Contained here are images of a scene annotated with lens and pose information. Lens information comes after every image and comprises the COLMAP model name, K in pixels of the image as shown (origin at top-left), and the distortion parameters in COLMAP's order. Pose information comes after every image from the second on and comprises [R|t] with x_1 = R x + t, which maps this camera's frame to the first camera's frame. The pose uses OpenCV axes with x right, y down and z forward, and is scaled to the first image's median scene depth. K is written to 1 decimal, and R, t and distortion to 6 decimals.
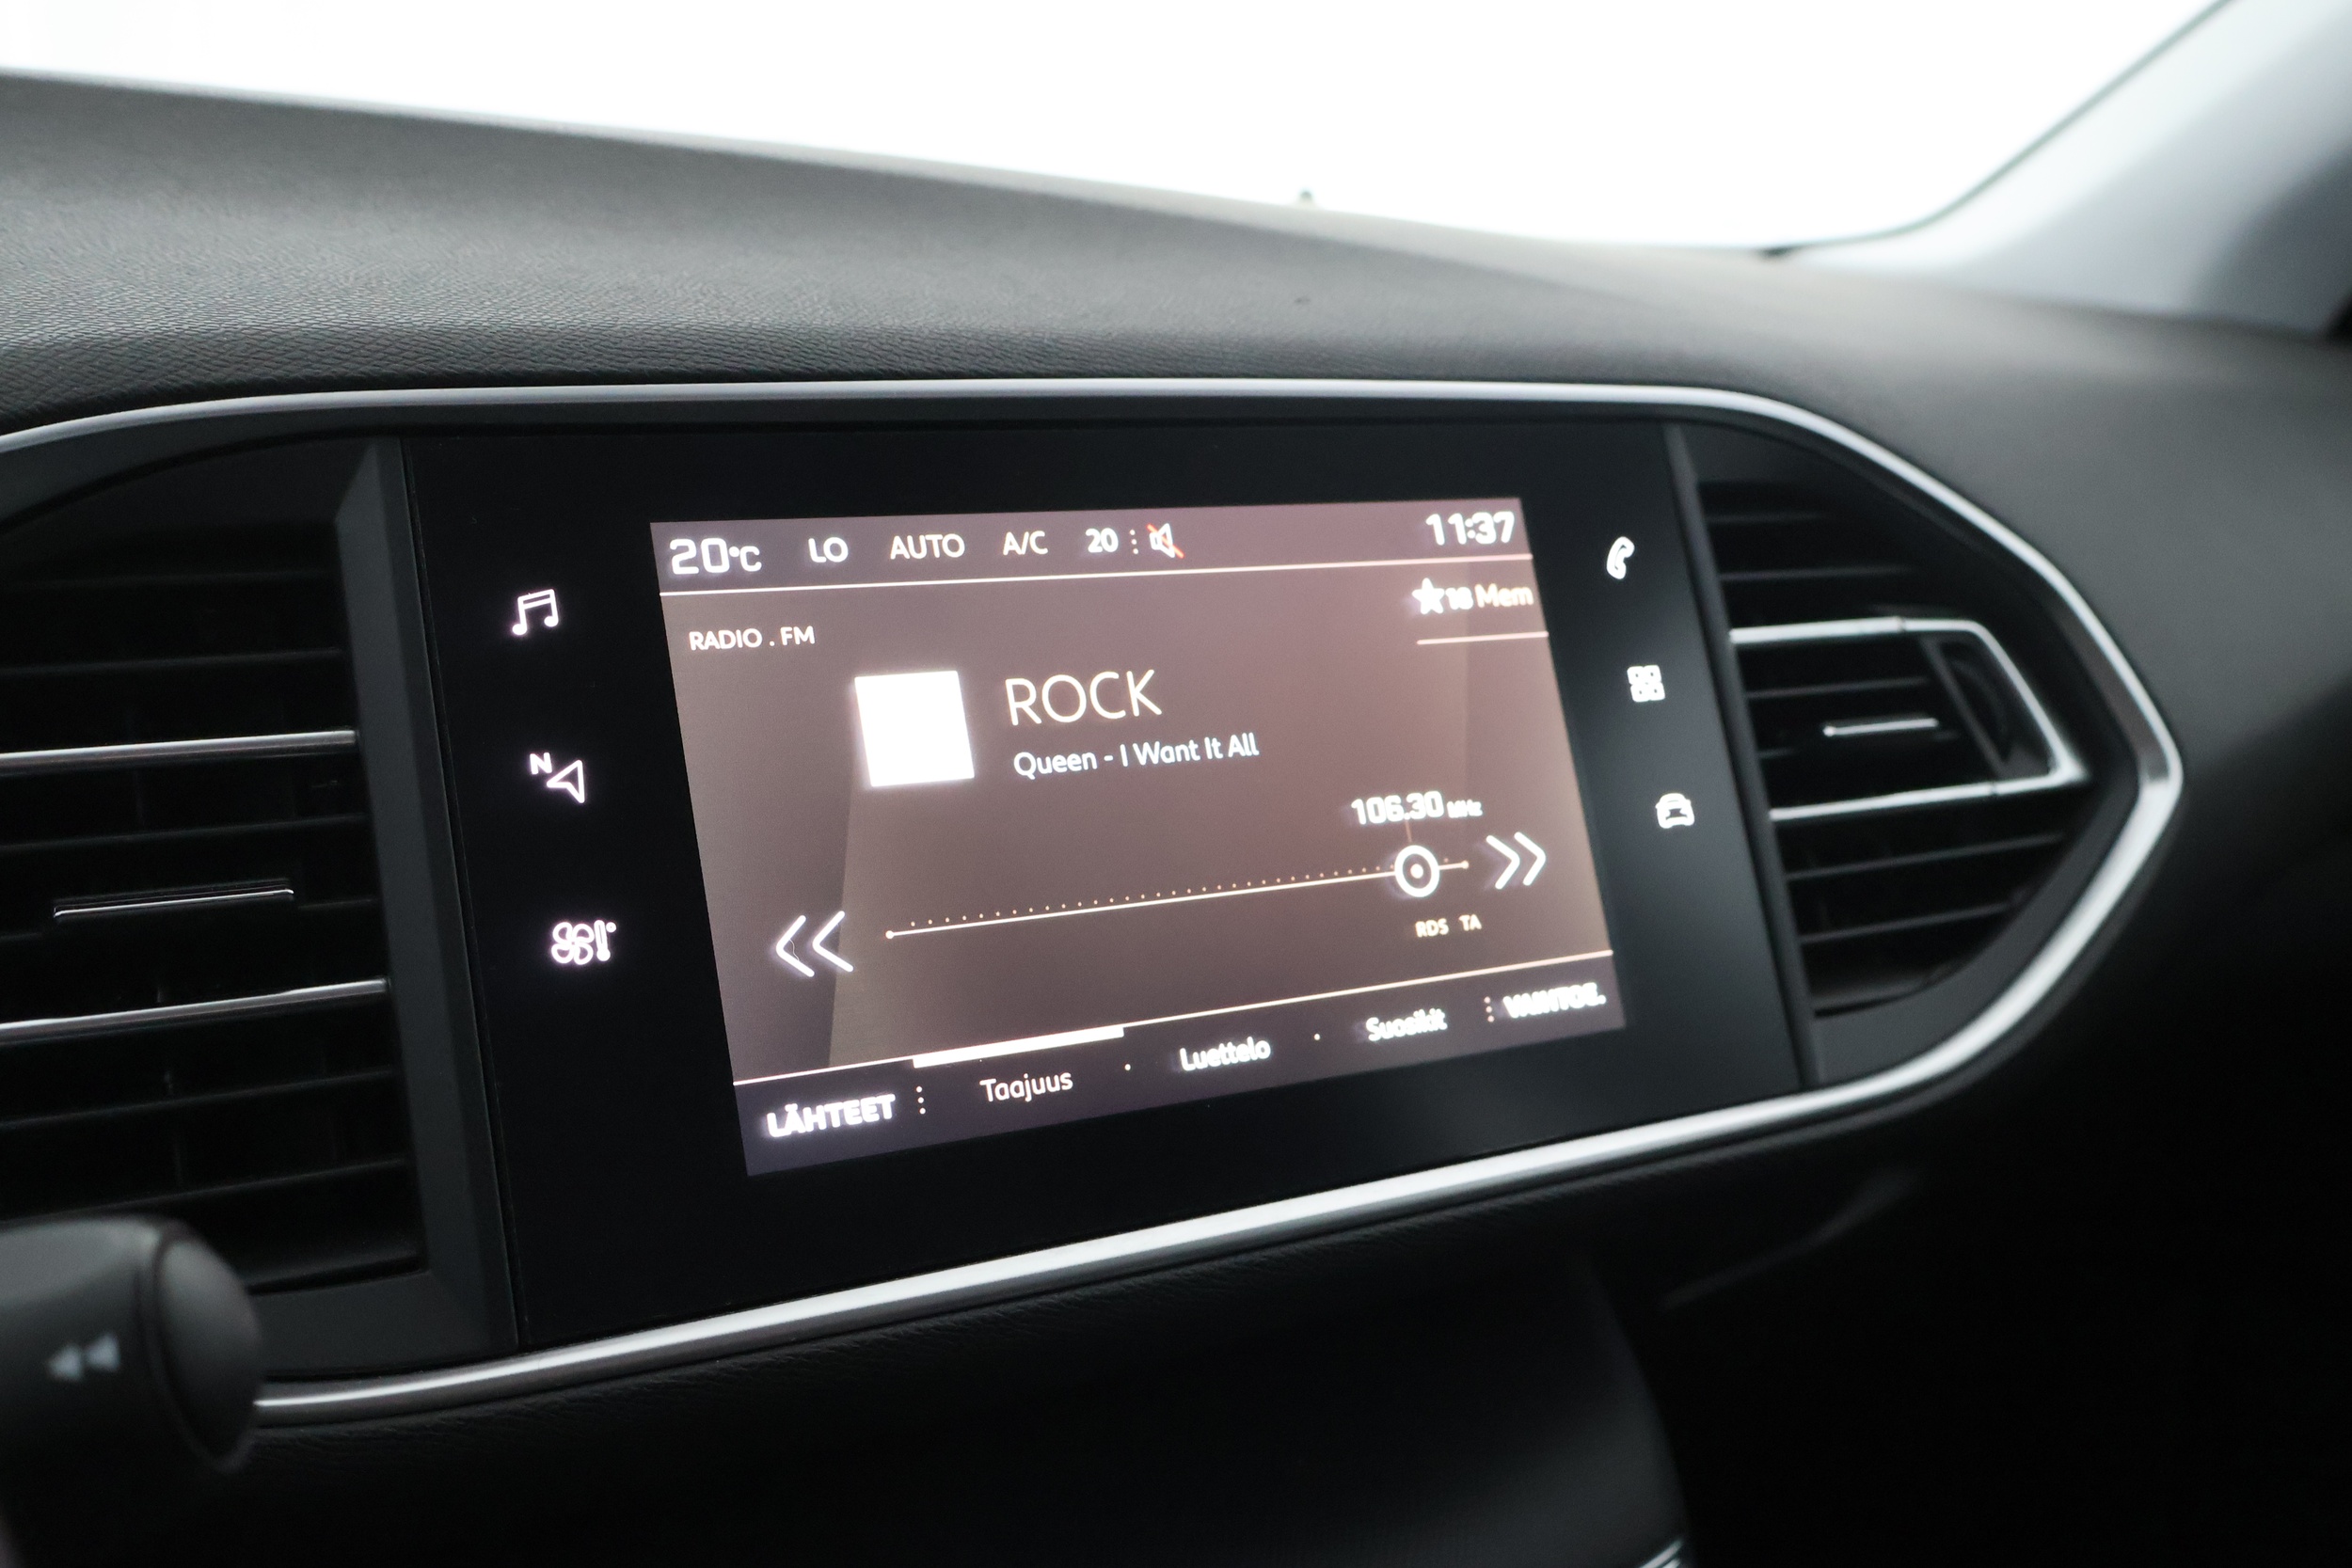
lens RADIAL K [[2341.3, 0, 1171.4], [0, 2341.3, 789.0], [0, 0, 1]] dist [0.005843, 0.000000]
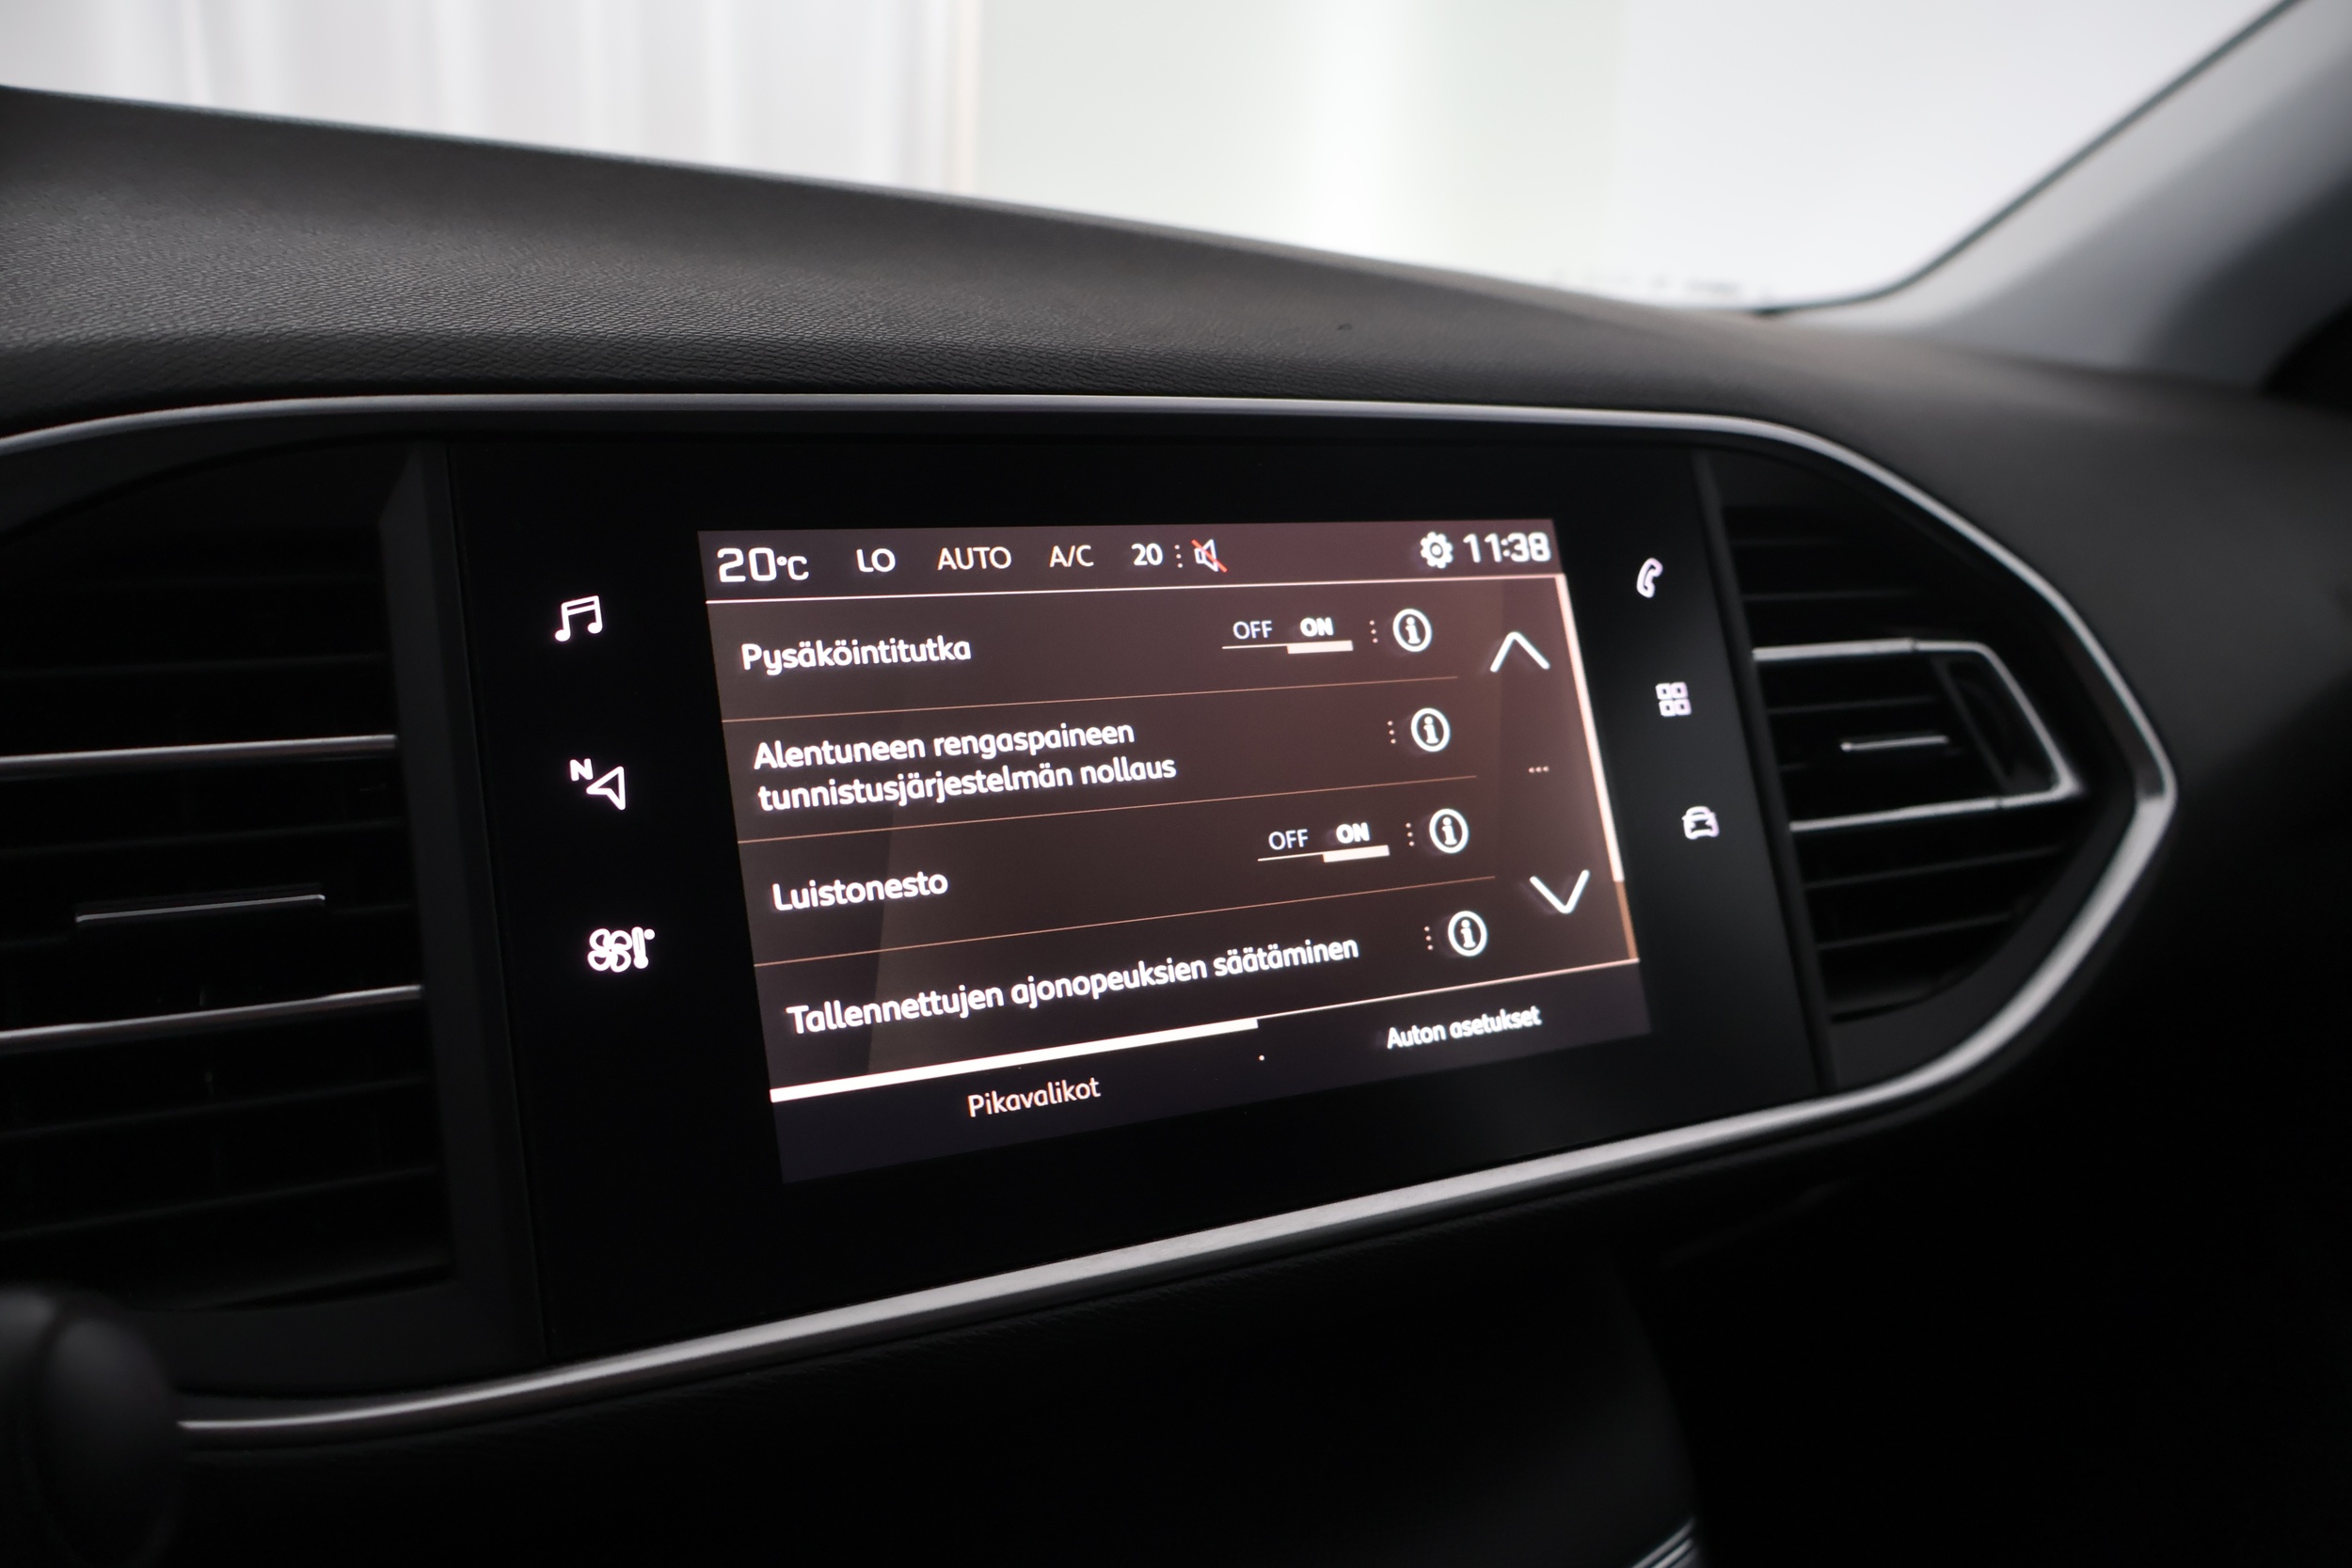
lens RADIAL K [[1931.7, 0, 1174.1], [0, 1931.7, 782.6], [0, 0, 1]] dist [-0.016237, 0.011771]
pose [[0.999672, 0.011405, -0.022943, 0.002438], [-0.011329, 0.999930, 0.003442, -0.009571], [0.022981, -0.003180, 0.999731, 0.156412]]
